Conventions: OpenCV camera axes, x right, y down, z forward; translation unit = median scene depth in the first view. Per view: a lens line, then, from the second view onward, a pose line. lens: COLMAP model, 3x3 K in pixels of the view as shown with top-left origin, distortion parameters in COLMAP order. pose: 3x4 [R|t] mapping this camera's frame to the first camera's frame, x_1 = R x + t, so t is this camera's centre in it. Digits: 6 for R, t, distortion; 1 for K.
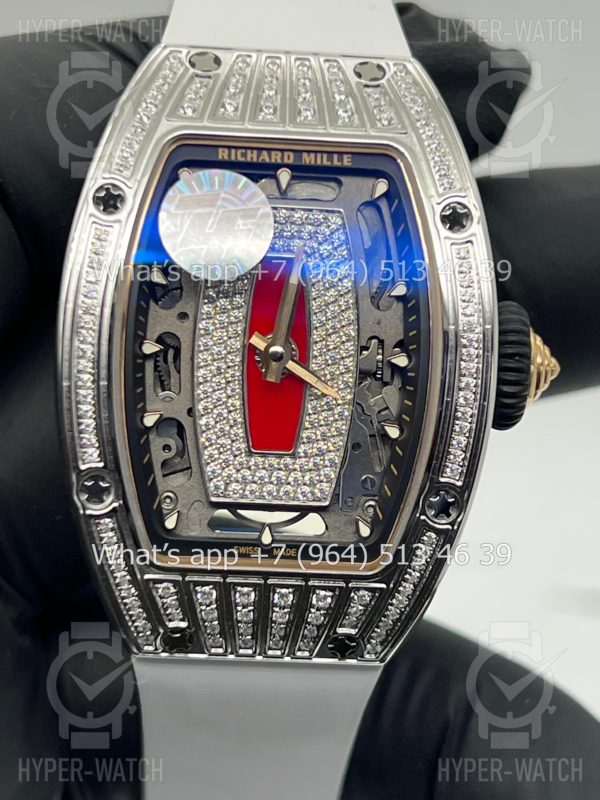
lens RADIAL K [[1954.1, 0, 300.3], [0, 1954.1, 401.1], [0, 0, 1]] dist [0.296595, 0.000000]
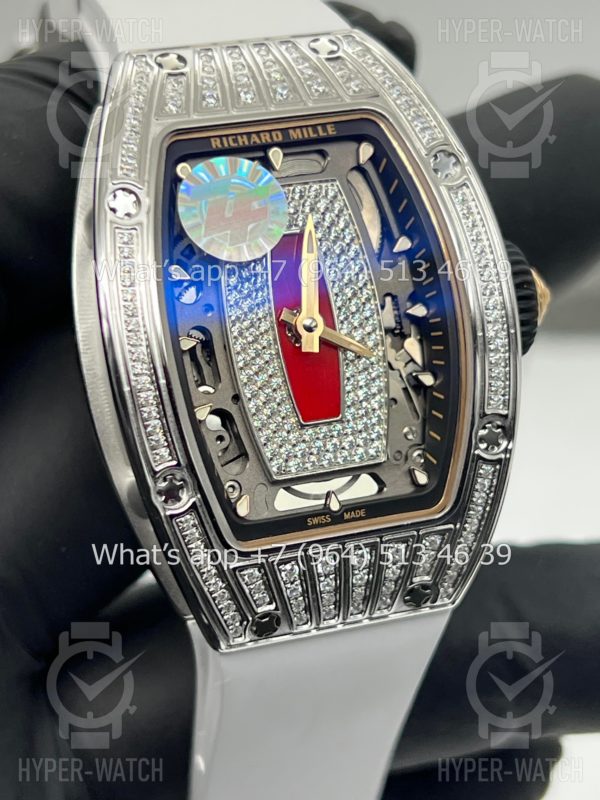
lens RADIAL K [[1954.1, 0, 301.2], [0, 1954.1, 396.1], [0, 0, 1]] dist [0.296595, 0.000000]
pose [[0.950858, -0.196164, 0.239558, -0.266013], [0.208806, 0.977547, -0.028325, 0.039992], [-0.228623, 0.076954, 0.970469, 0.013091]]
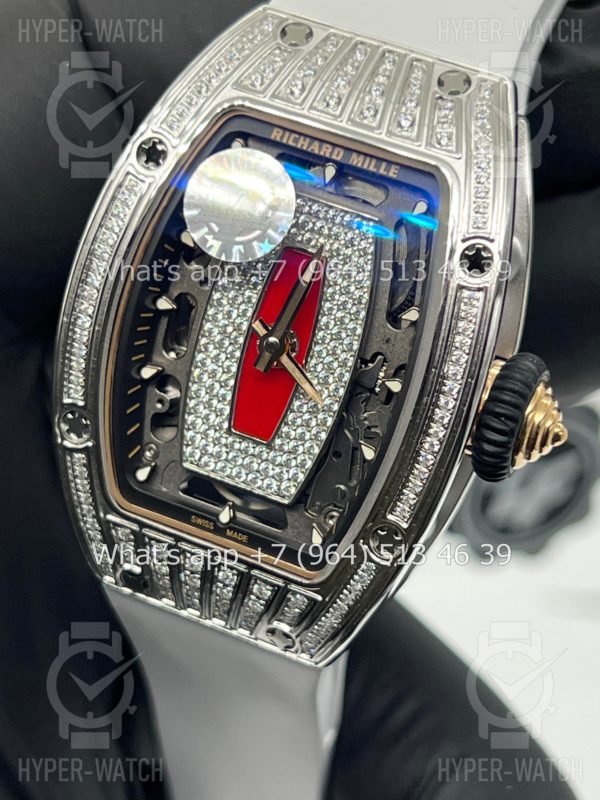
lens RADIAL K [[1954.1, 0, 298.0], [0, 1954.1, 400.4], [0, 0, 1]] dist [0.296595, 0.000000]
pose [[0.904822, 0.286581, -0.314910, 0.317681], [-0.242916, 0.954857, 0.170995, -0.169078], [0.349698, -0.078223, 0.933591, 0.074836]]
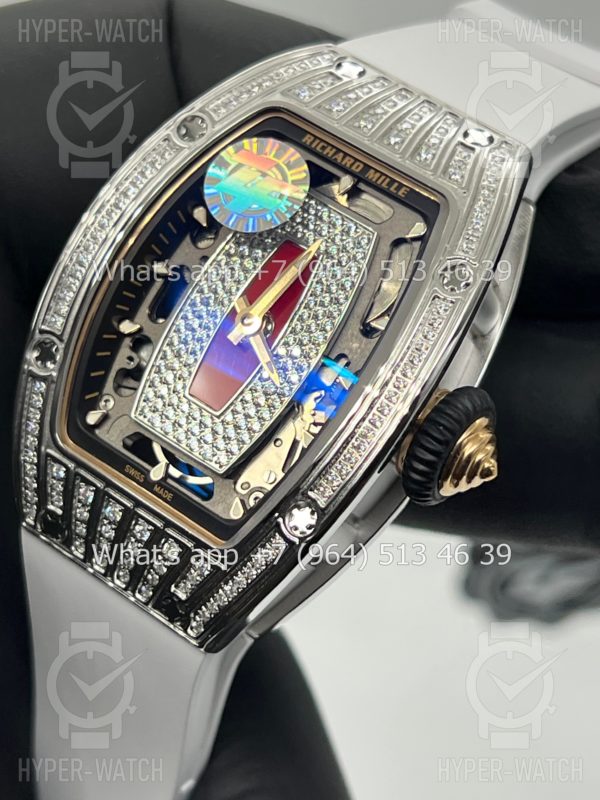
lens RADIAL K [[1954.1, 0, 304.7], [0, 1954.1, 406.5], [0, 0, 1]] dist [0.296595, 0.000000]
pose [[0.794655, 0.435098, -0.423336, 0.469185], [-0.500876, 0.863939, -0.052265, 0.054390], [0.342996, 0.253571, 0.904464, 0.078335]]
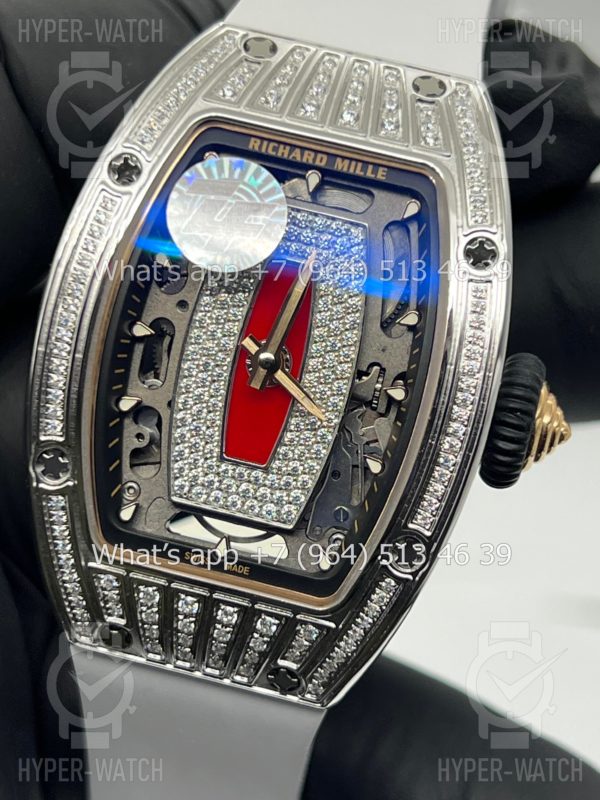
lens RADIAL K [[1954.1, 0, 300.9], [0, 1954.1, 408.5], [0, 0, 1]] dist [0.296595, 0.000000]
pose [[0.971344, 0.189815, -0.143041, 0.142687], [-0.191778, 0.981438, 0.000064, -0.004734], [0.140398, 0.027370, 0.989717, 0.065174]]
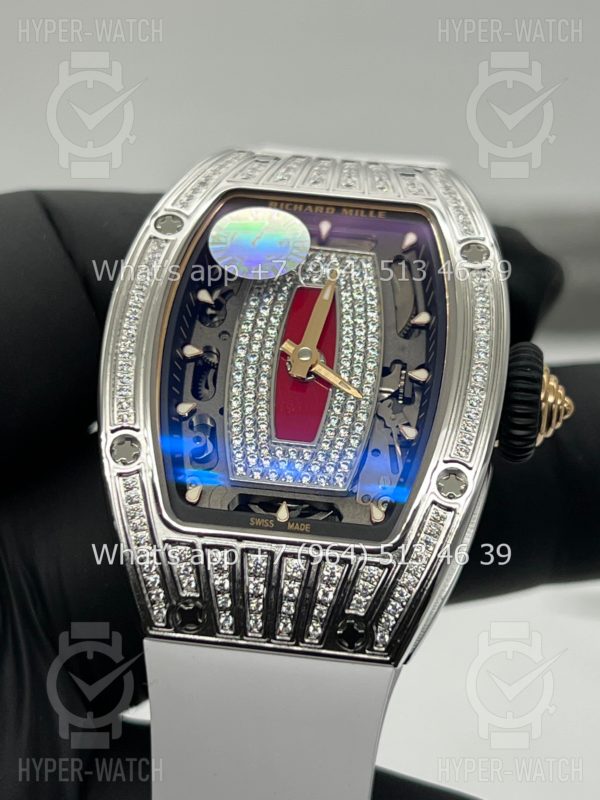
lens RADIAL K [[1954.1, 0, 295.5], [0, 1954.1, 399.1], [0, 0, 1]] dist [0.296595, 0.000000]
pose [[0.992892, 0.030678, -0.114994, 0.107866], [-0.081049, 0.881834, -0.464543, 0.499556], [0.087154, 0.470561, 0.878053, 0.054668]]
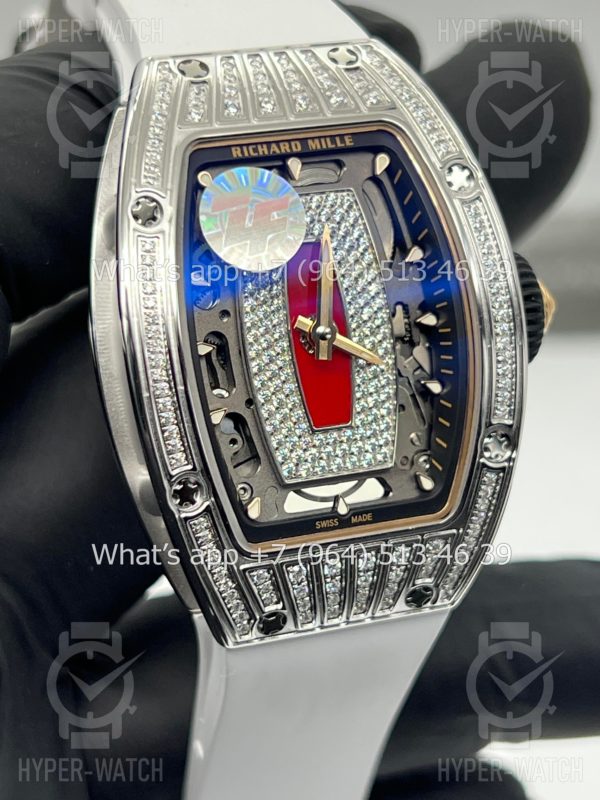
lens RADIAL K [[1954.1, 0, 298.5], [0, 1954.1, 396.0], [0, 0, 1]] dist [0.296595, 0.000000]
pose [[0.950596, -0.179416, 0.253331, -0.293194], [0.181887, 0.983222, 0.013837, -0.007826], [-0.251563, 0.032925, 0.967281, -0.006390]]
